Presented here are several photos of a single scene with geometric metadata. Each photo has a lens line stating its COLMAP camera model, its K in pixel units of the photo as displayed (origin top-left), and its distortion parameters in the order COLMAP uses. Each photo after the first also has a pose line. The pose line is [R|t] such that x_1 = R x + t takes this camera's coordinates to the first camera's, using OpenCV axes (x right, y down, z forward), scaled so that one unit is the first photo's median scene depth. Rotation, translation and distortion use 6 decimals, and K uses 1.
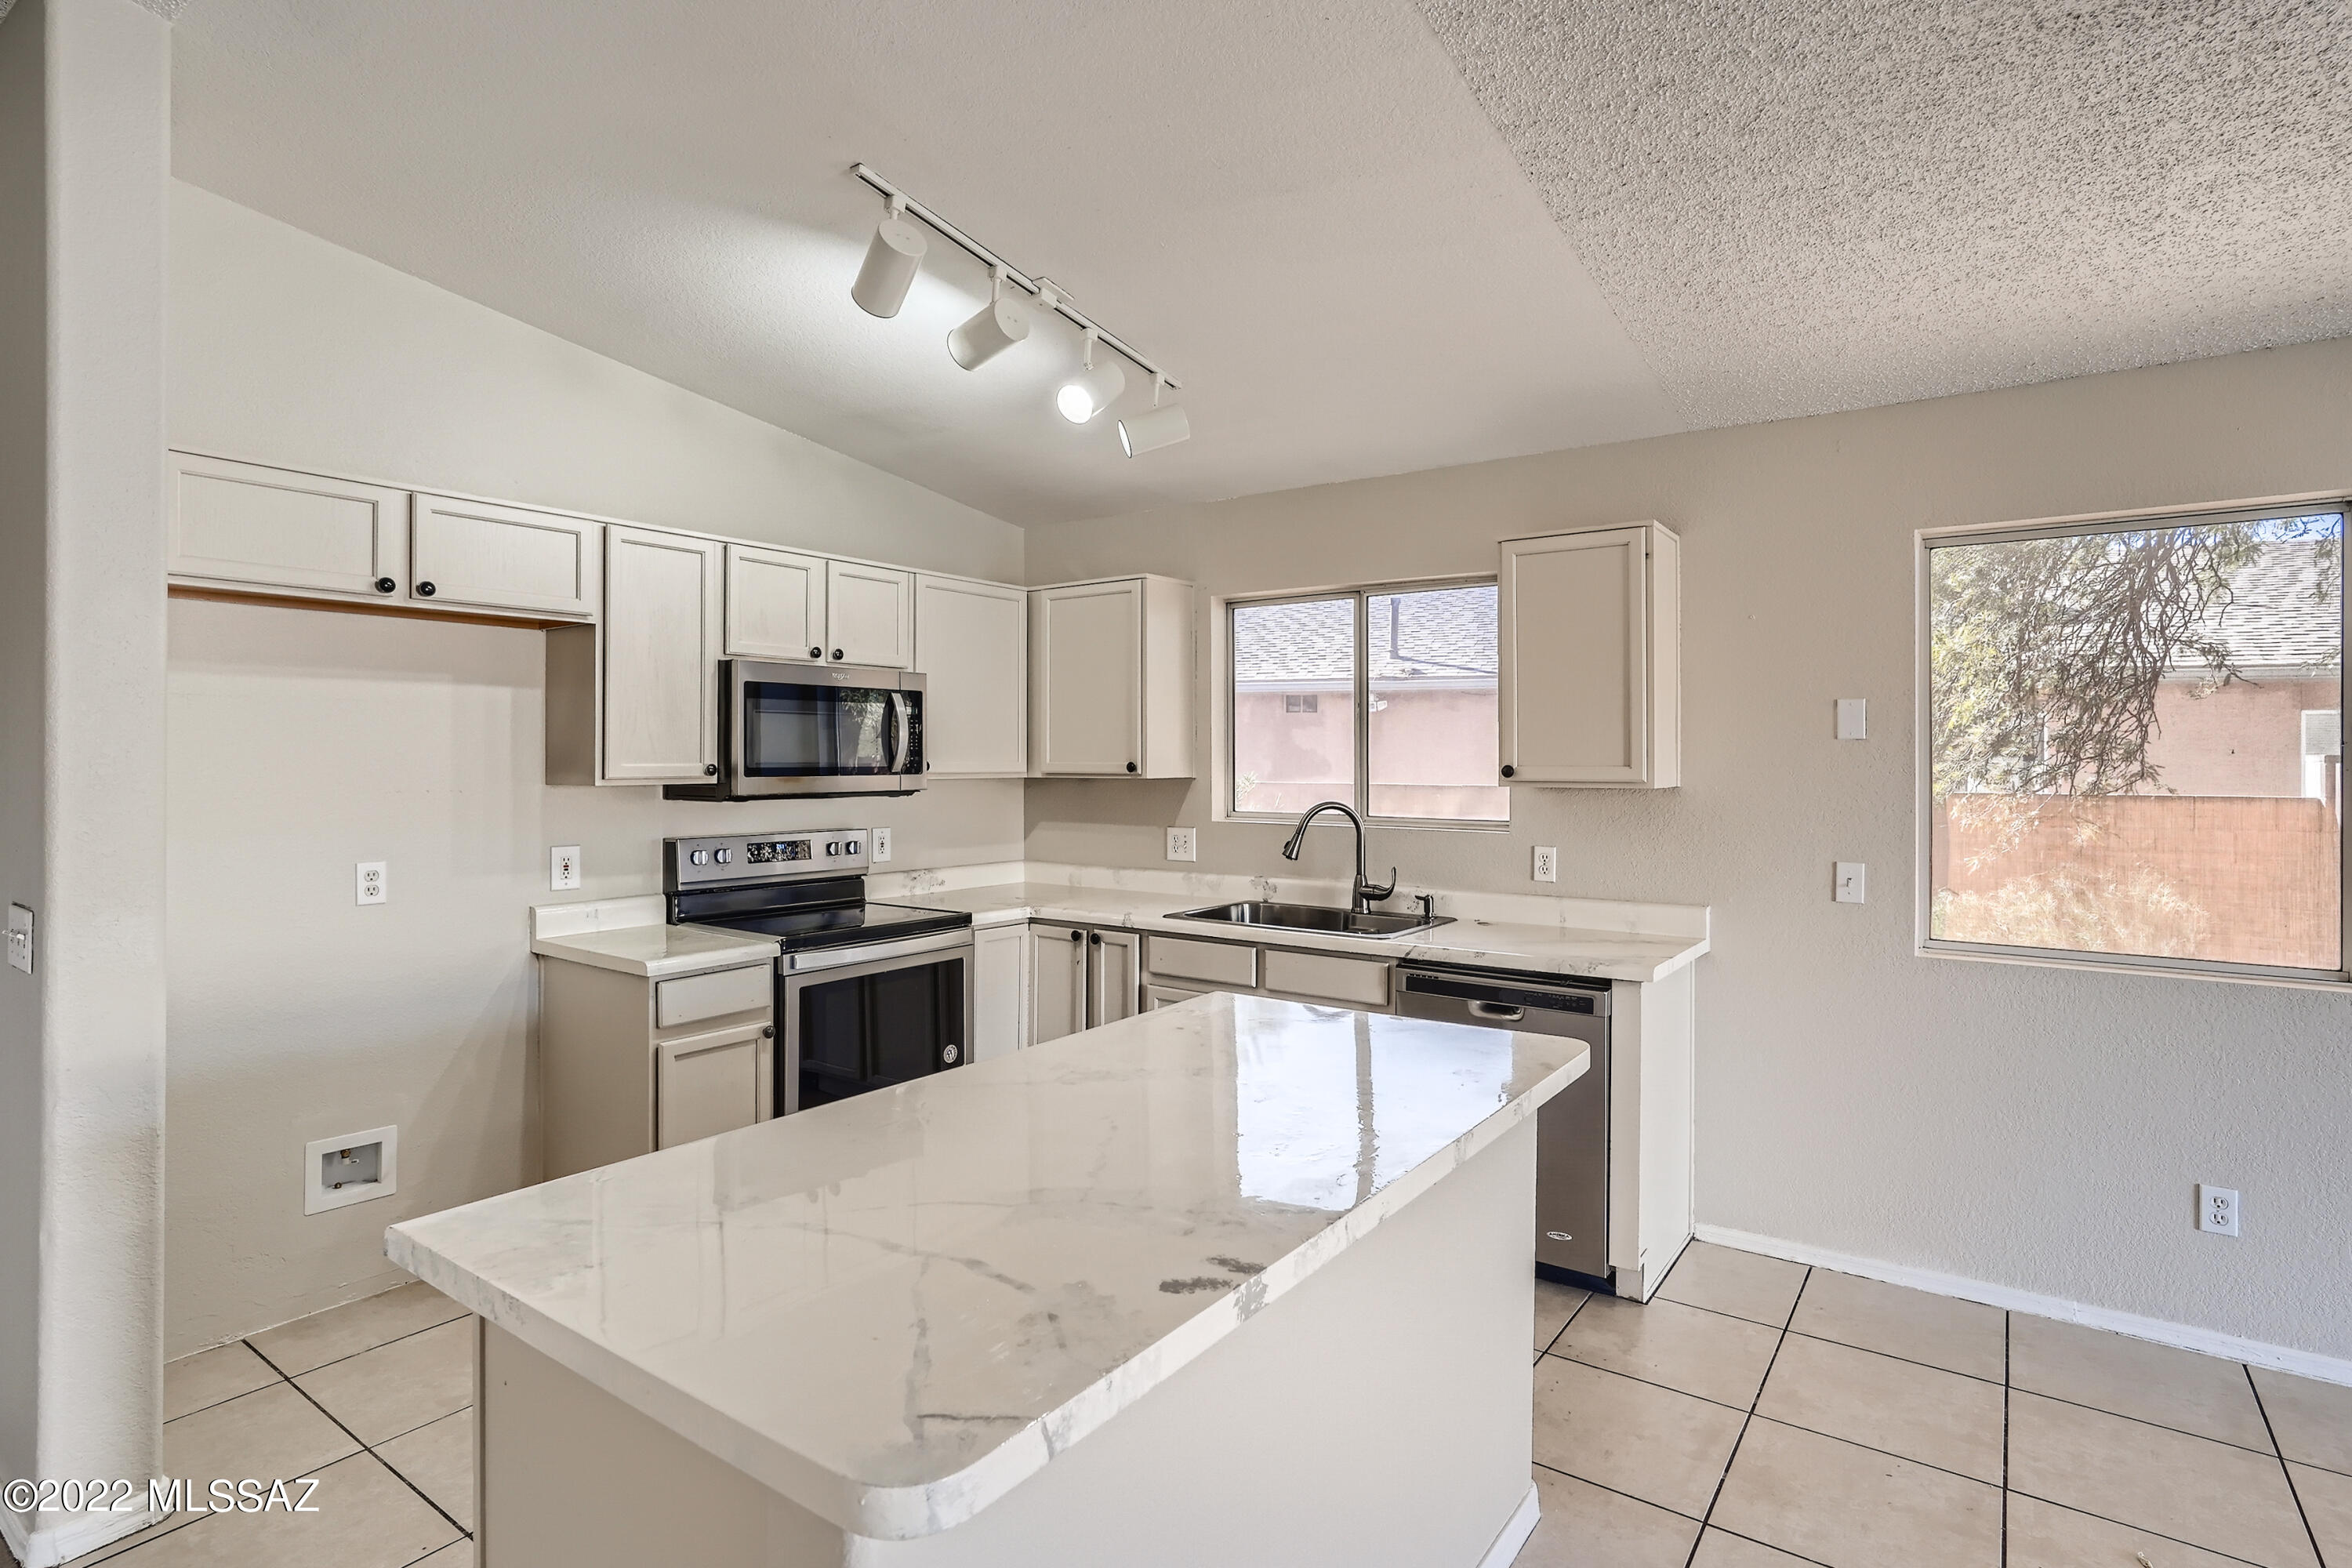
lens RADIAL K [[1161.1, 0, 1189.2], [0, 1161.1, 759.7], [0, 0, 1]] dist [-0.000816, 0.000633]
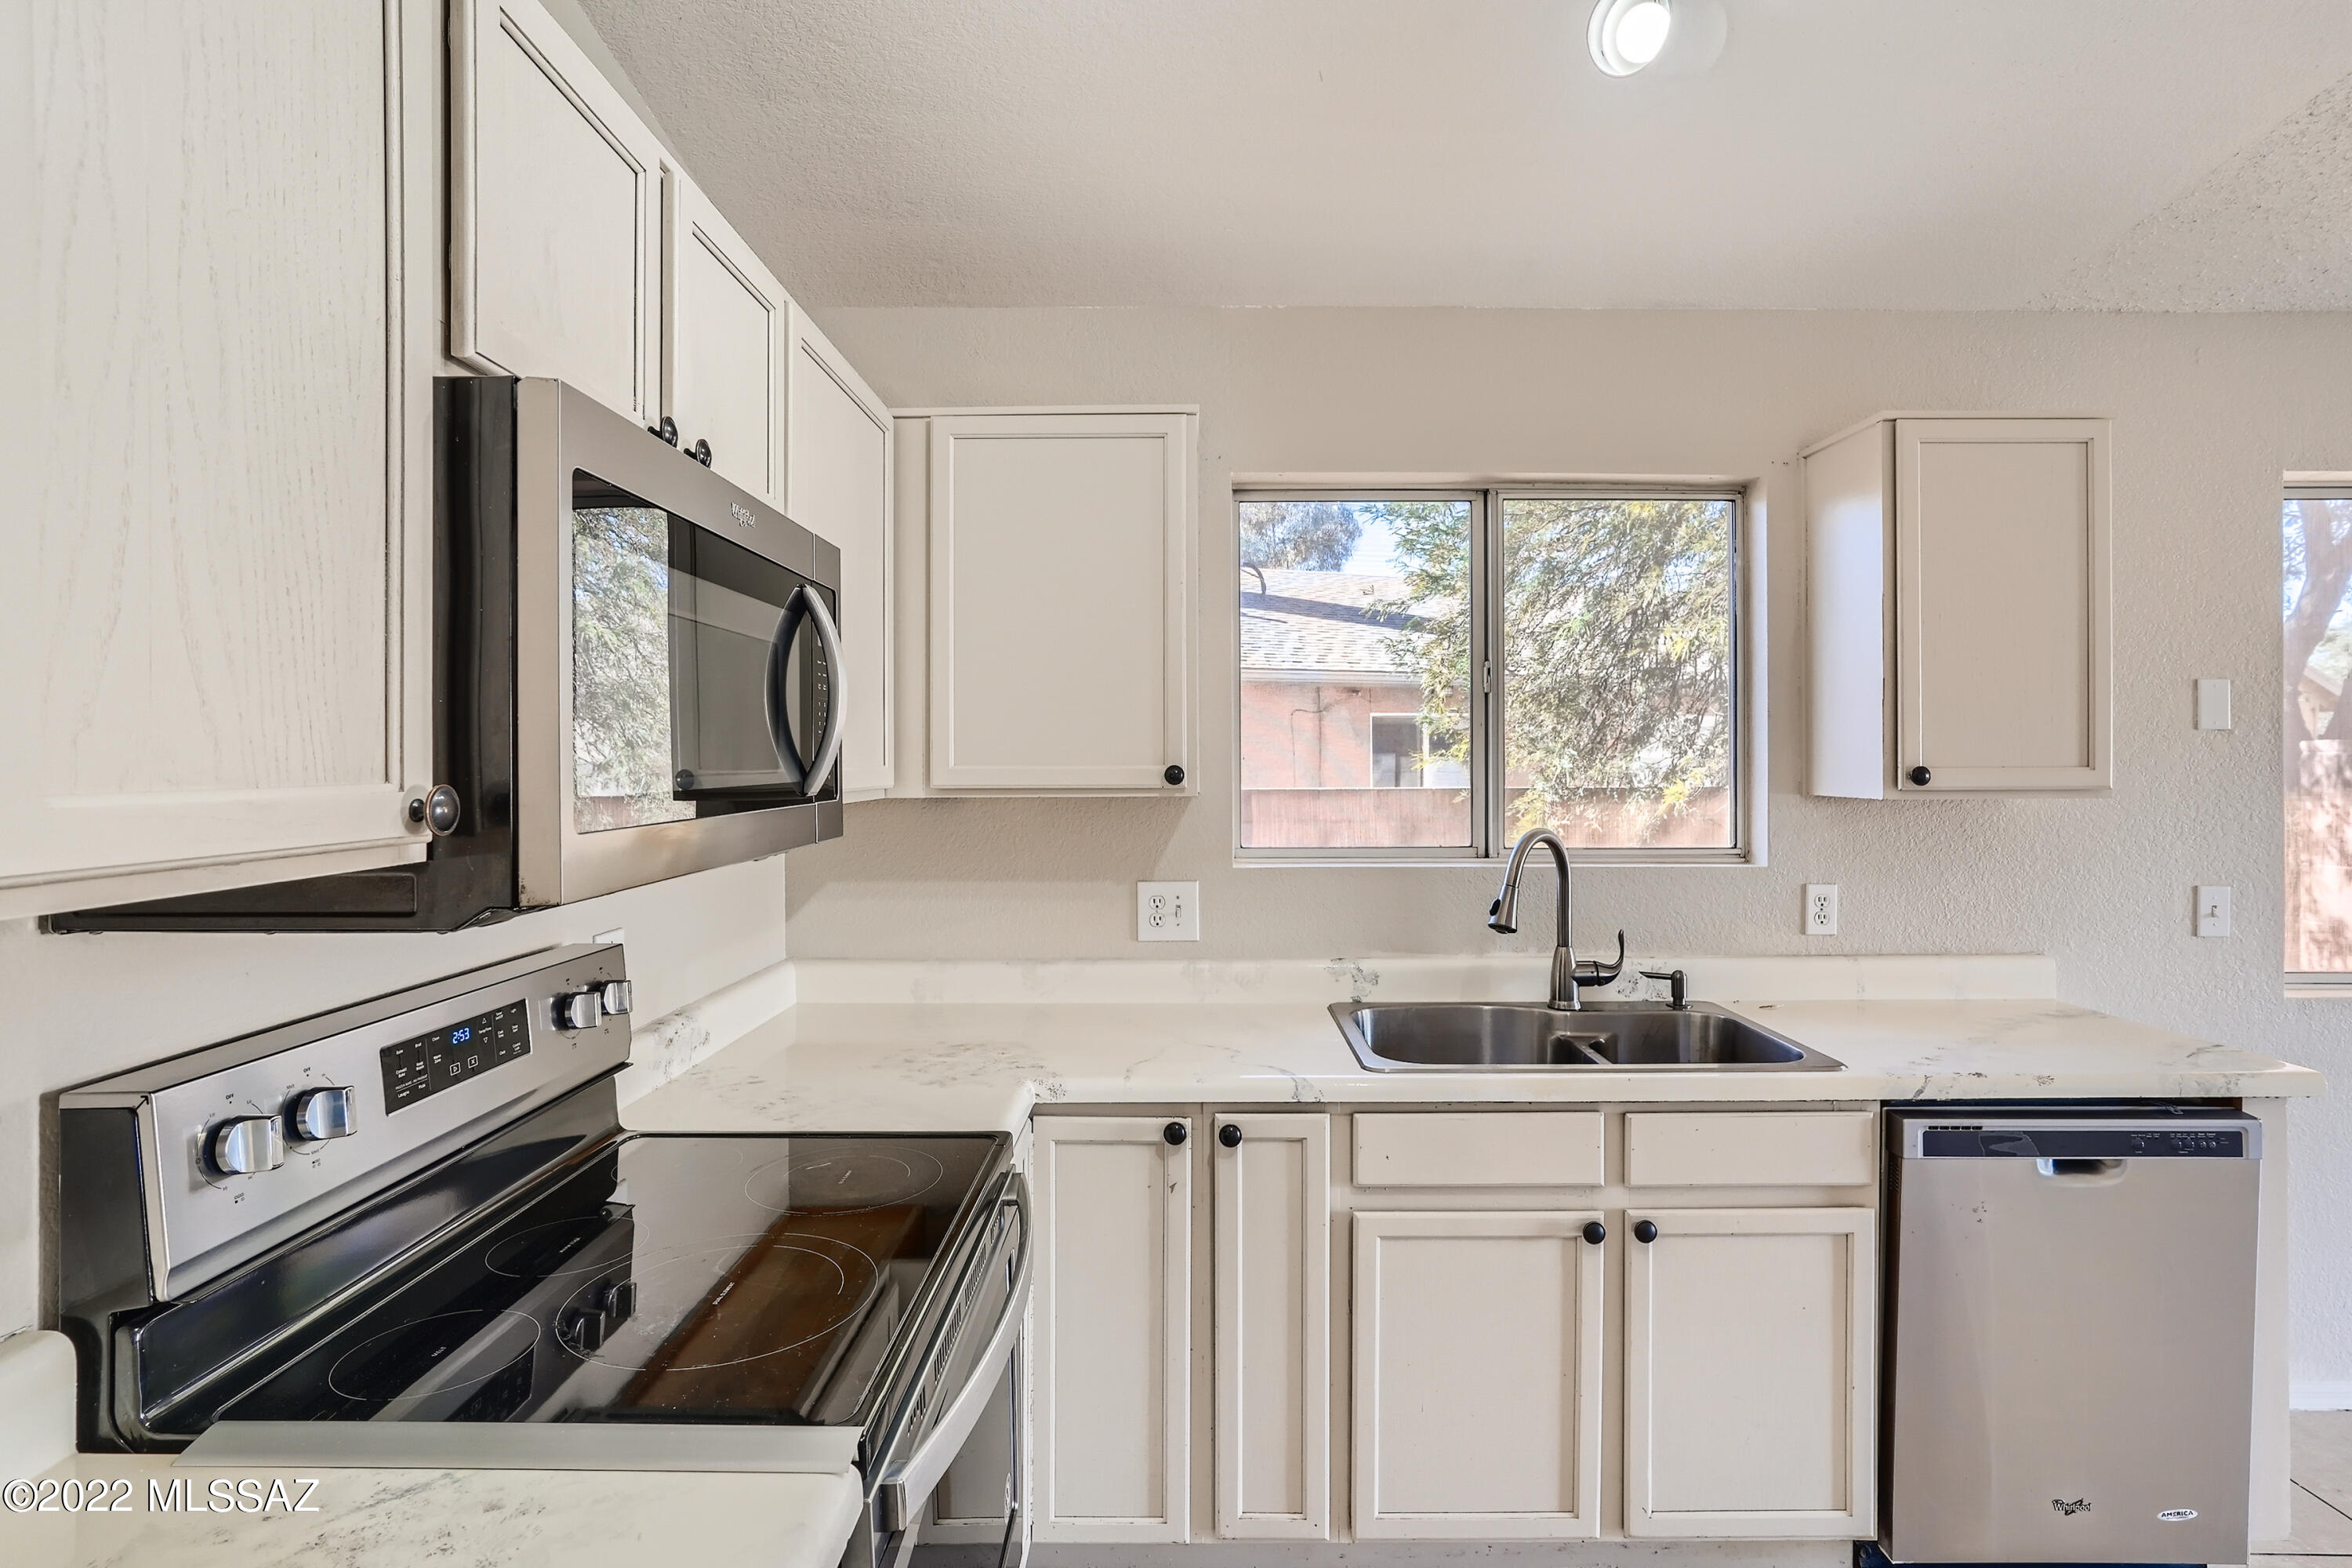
lens RADIAL K [[1161.1, 0, 1189.2], [0, 1161.1, 759.7], [0, 0, 1]] dist [-0.000816, 0.000633]
pose [[0.812479, -0.005378, 0.582966, -0.378393], [0.003841, 0.999985, 0.003873, -0.002719], [-0.582978, -0.000907, 0.812488, 0.629608]]
